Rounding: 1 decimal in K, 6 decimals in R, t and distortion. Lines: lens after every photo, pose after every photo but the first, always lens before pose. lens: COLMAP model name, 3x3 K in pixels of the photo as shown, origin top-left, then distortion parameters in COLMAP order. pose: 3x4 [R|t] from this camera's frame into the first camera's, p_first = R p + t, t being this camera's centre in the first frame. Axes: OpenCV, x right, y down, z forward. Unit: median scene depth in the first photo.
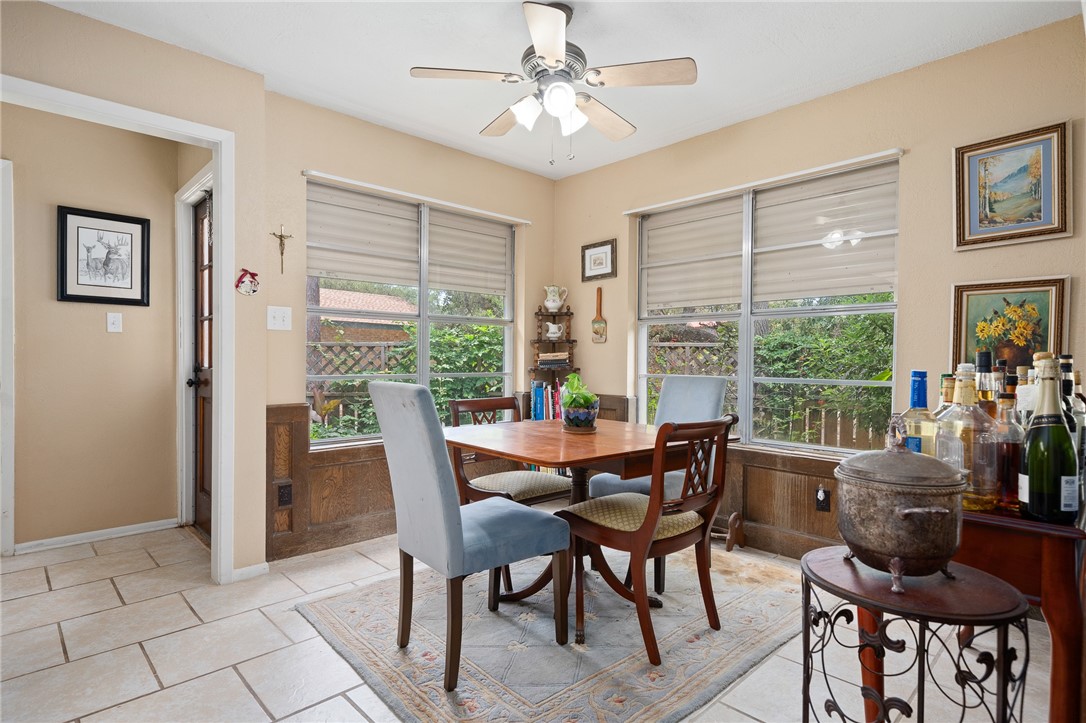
lens RADIAL K [[560.3, 0, 540.2], [0, 560.3, 361.1], [0, 0, 1]] dist [0.001483, -0.000178]
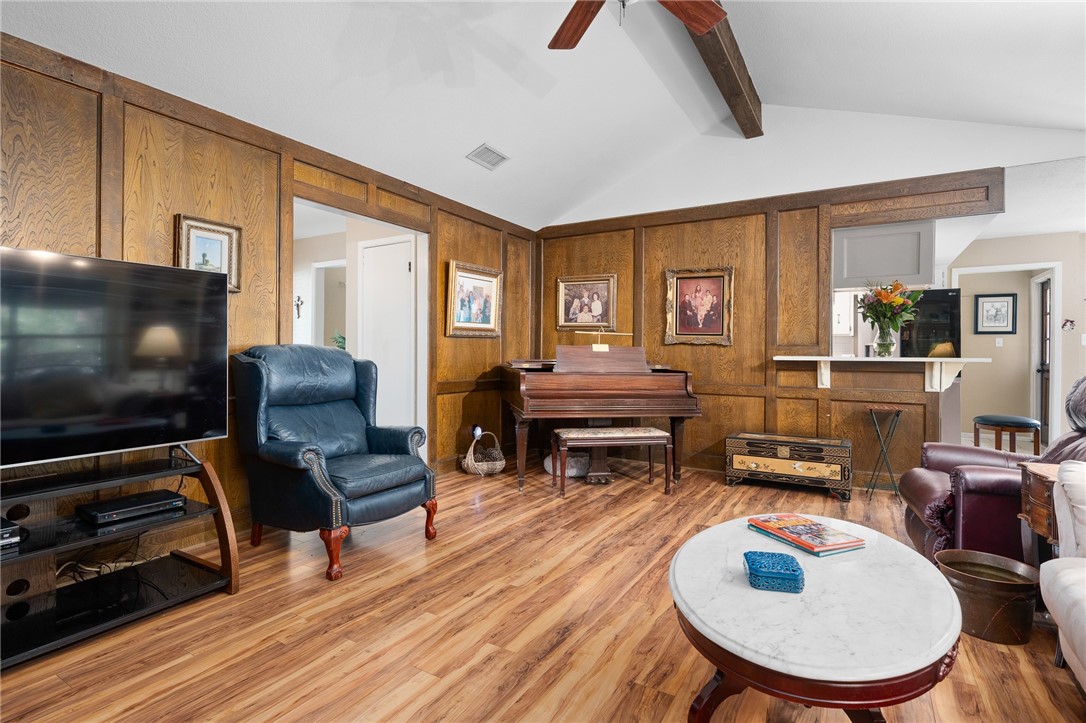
lens RADIAL K [[533.5, 0, 539.0], [0, 533.5, 352.8], [0, 0, 1]] dist [0.003674, -0.000336]
pose [[0.254048, 0.001732, -0.967190, 0.809365], [-0.008808, 0.999961, -0.000523, -0.010434], [0.967152, 0.008652, 0.254053, -1.271968]]
